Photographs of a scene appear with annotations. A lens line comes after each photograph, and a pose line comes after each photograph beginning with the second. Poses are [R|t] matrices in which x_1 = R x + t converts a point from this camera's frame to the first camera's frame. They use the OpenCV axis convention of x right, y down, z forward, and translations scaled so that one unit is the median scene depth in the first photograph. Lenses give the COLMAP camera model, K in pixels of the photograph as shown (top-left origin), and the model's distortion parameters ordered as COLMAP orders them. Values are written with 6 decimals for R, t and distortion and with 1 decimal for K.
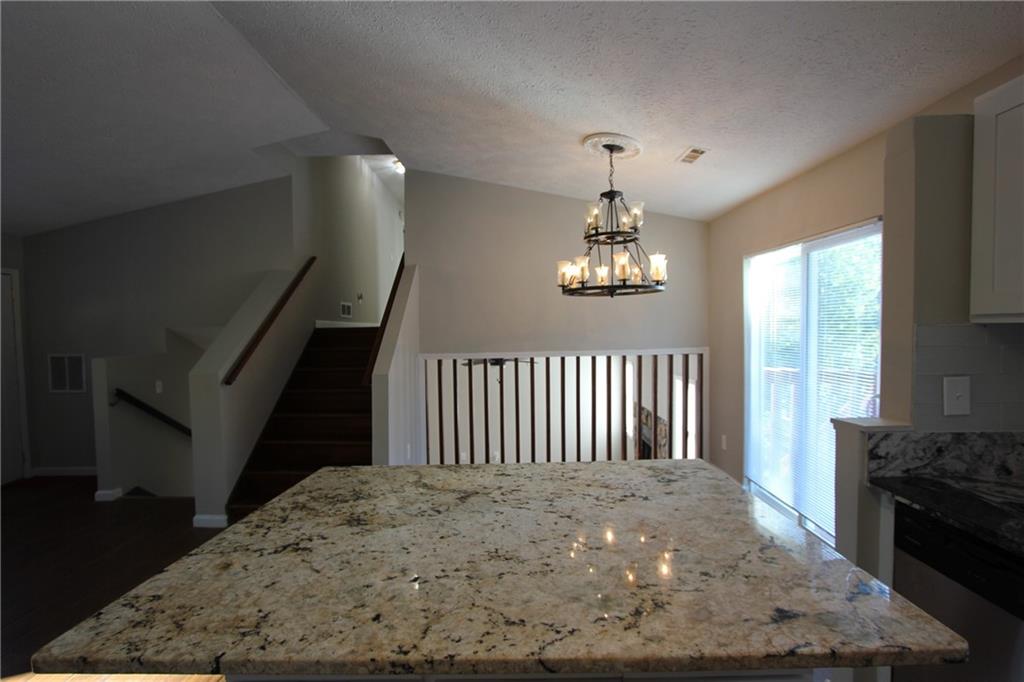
lens RADIAL K [[473.1, 0, 513.8], [0, 473.1, 348.6], [0, 0, 1]] dist [-0.015055, -0.000381]
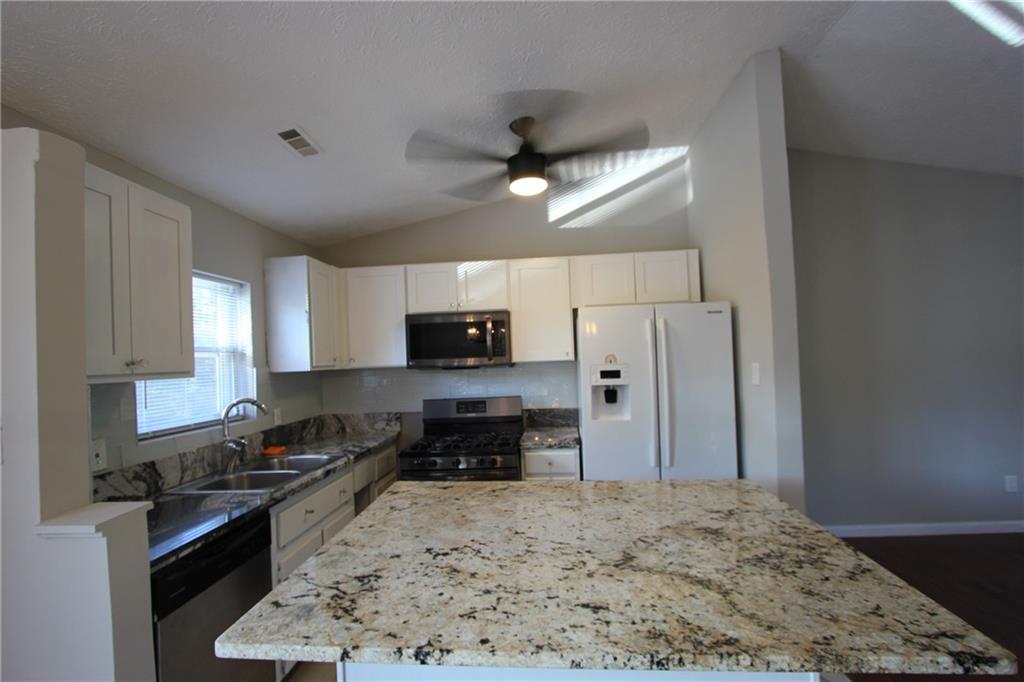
lens RADIAL K [[473.1, 0, 513.8], [0, 473.1, 348.6], [0, 0, 1]] dist [-0.015055, -0.000381]
pose [[-0.996920, 0.057963, 0.052828, 0.034650], [0.059128, 0.998035, 0.020760, -0.095867], [-0.051521, 0.023820, -0.998388, 1.908931]]
